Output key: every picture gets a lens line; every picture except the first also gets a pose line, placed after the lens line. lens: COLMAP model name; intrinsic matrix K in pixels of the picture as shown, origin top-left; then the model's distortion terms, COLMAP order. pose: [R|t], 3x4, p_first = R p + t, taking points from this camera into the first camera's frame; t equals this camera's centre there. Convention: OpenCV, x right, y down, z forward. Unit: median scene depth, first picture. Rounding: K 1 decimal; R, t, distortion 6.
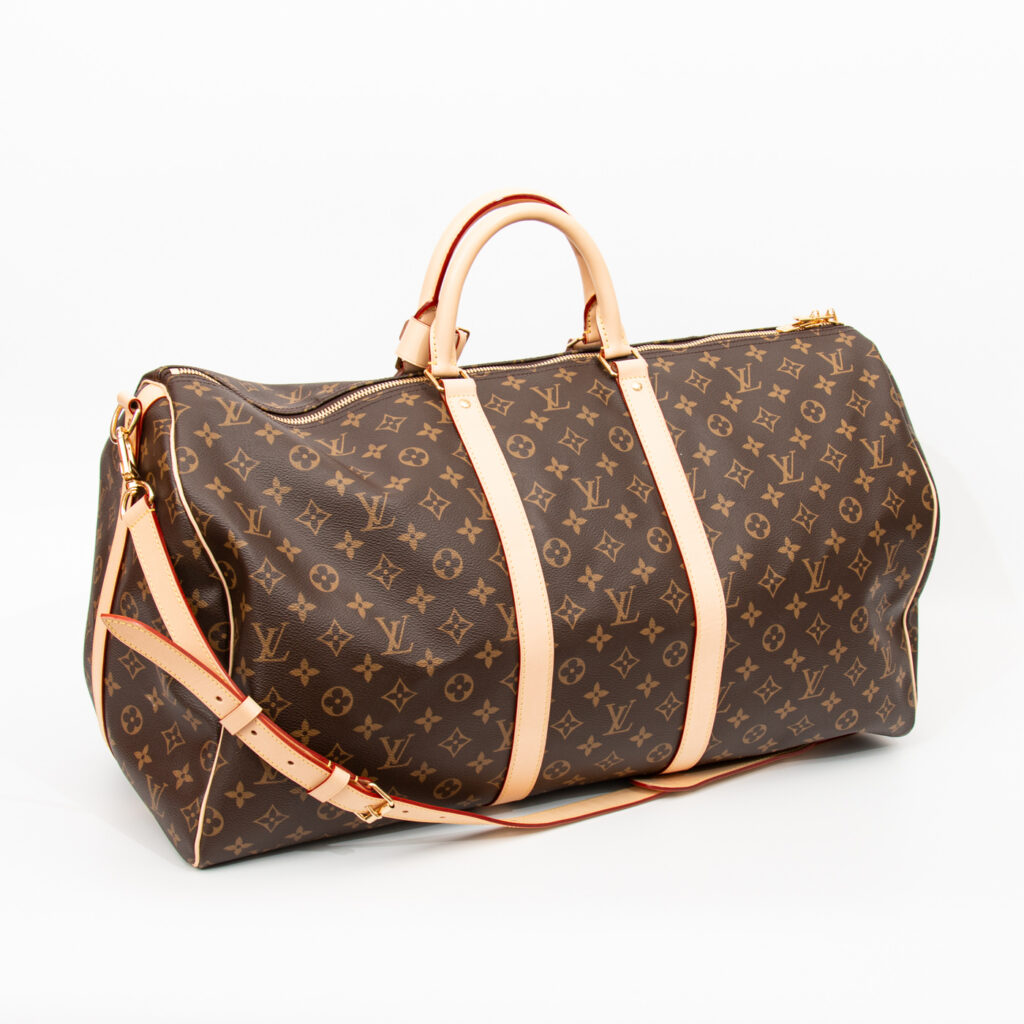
lens RADIAL K [[1810.1, 0, 508.8], [0, 1810.1, 513.6], [0, 0, 1]] dist [-0.091444, 0.000000]
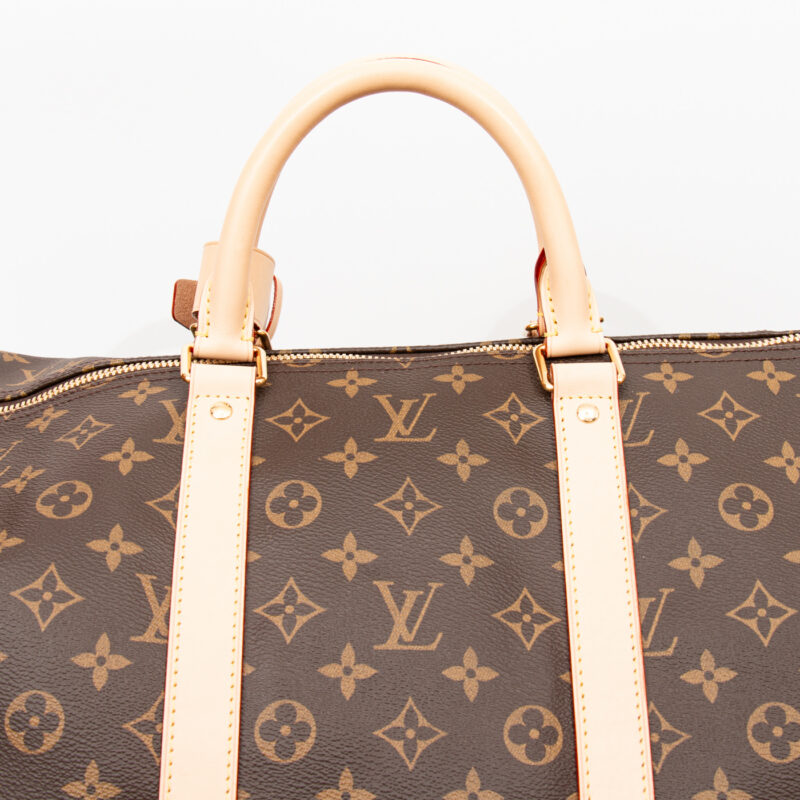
lens RADIAL K [[1414.2, 0, 396.6], [0, 1414.2, 372.0], [0, 0, 1]] dist [-0.091444, 0.000000]
pose [[0.901217, 0.083541, -0.425239, 0.196823], [-0.119028, 0.991223, -0.057527, -0.053569], [0.416701, 0.102460, 0.903251, 0.628667]]
